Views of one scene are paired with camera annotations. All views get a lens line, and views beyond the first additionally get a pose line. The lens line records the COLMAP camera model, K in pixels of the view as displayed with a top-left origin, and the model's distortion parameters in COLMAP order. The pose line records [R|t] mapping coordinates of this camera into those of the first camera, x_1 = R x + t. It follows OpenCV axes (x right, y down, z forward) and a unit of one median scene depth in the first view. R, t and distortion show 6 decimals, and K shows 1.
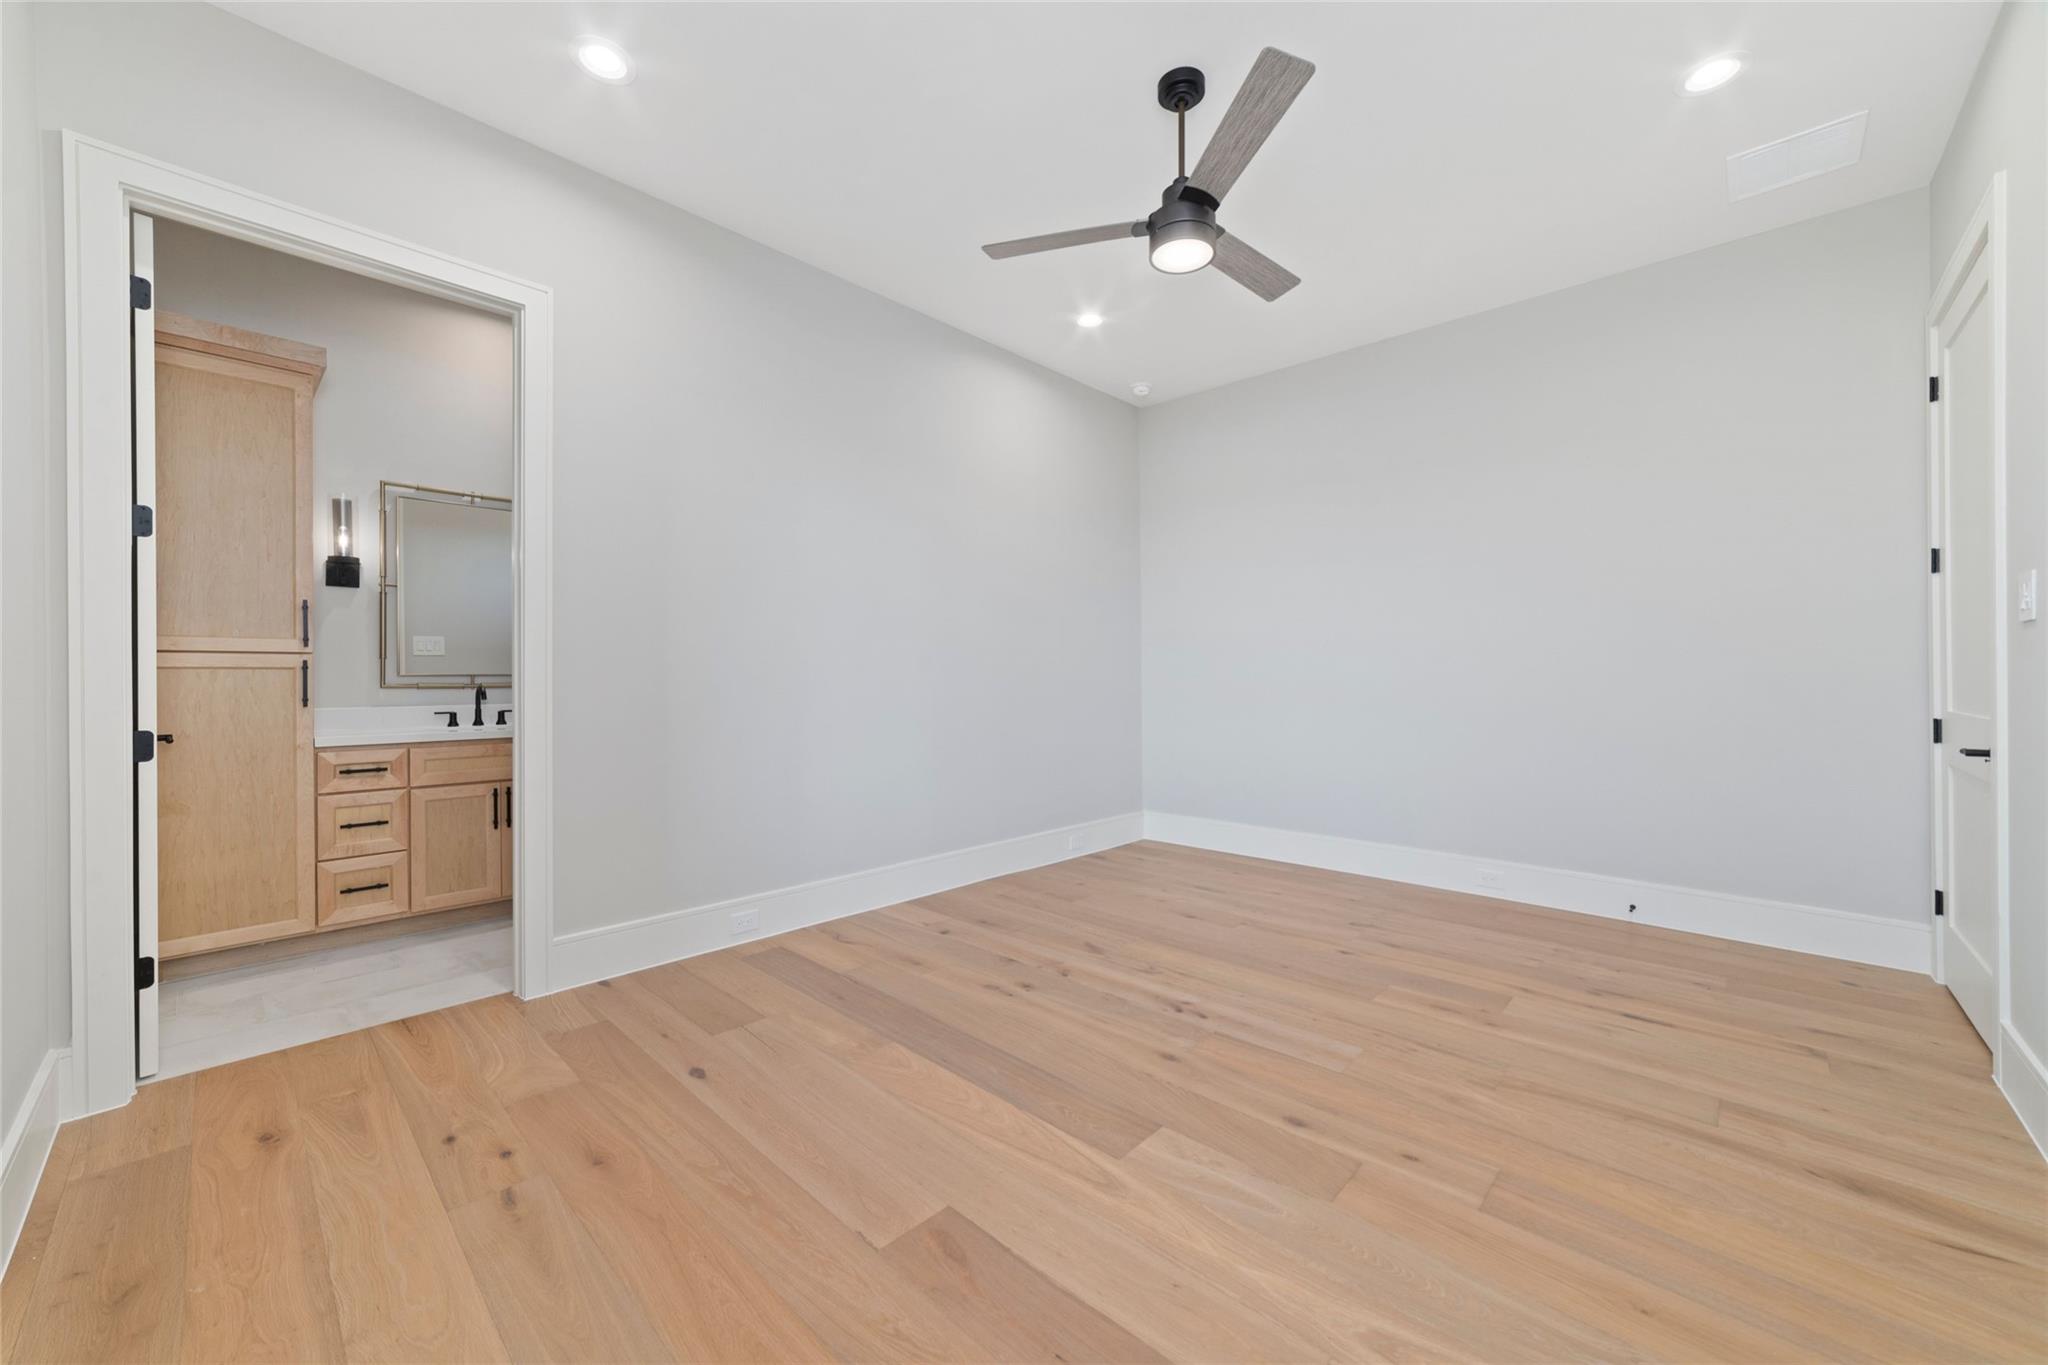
lens RADIAL K [[780.8, 0, 1031.2], [0, 780.8, 685.3], [0, 0, 1]] dist [-0.018482, 0.005585]
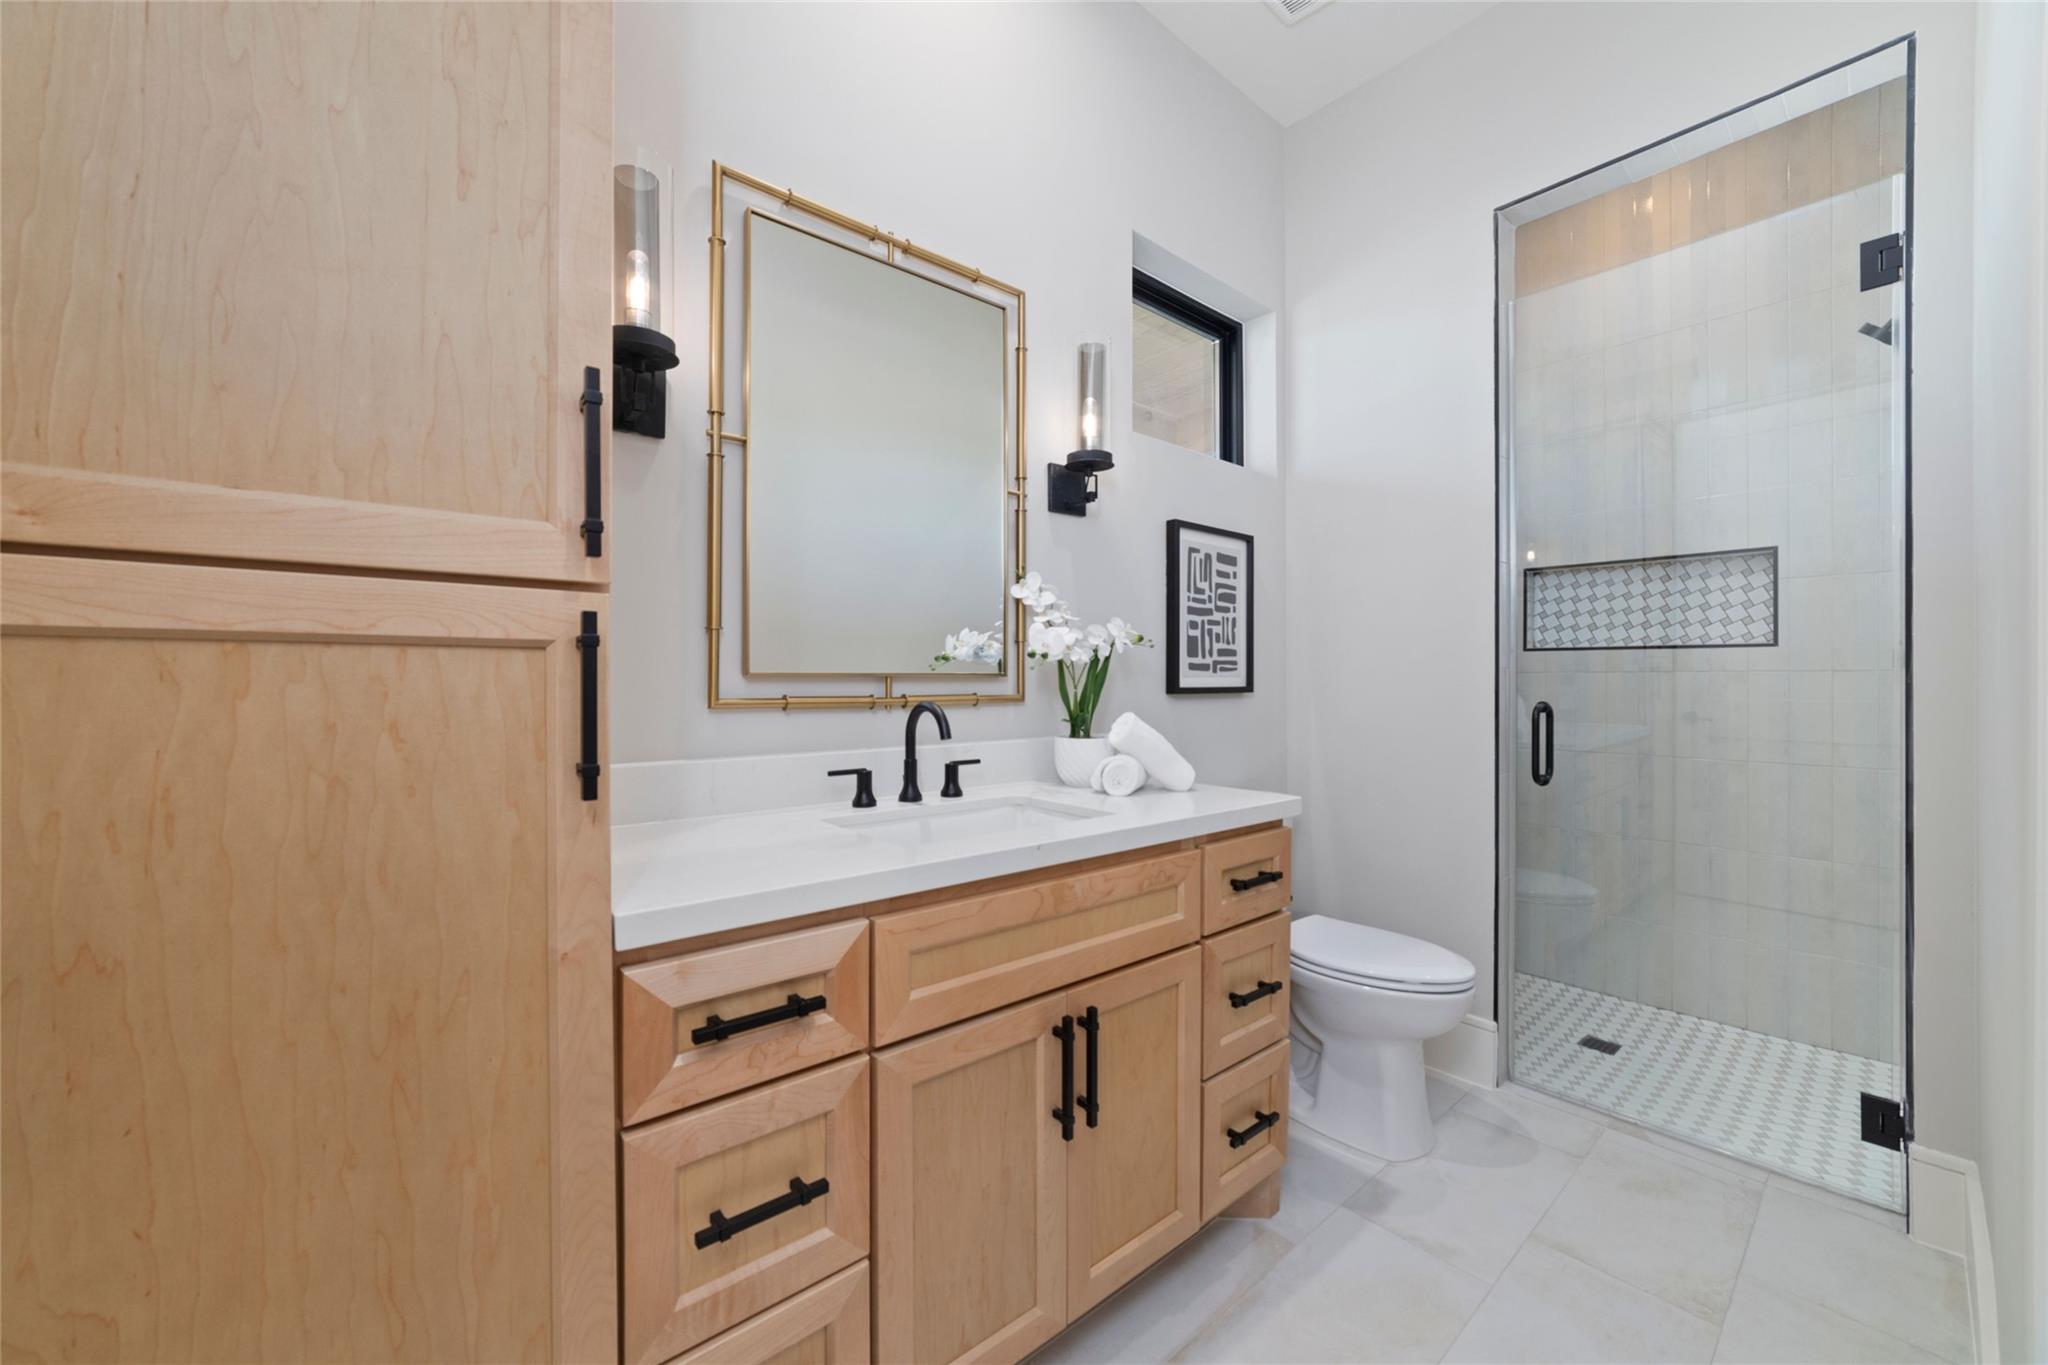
lens RADIAL K [[780.8, 0, 1019.6], [0, 780.8, 681.7], [0, 0, 1]] dist [-0.018482, 0.005585]
pose [[0.992704, -0.001538, -0.120568, -0.725227], [0.000368, 0.999953, -0.009731, -0.007285], [0.120577, 0.009616, 0.992657, 0.720469]]
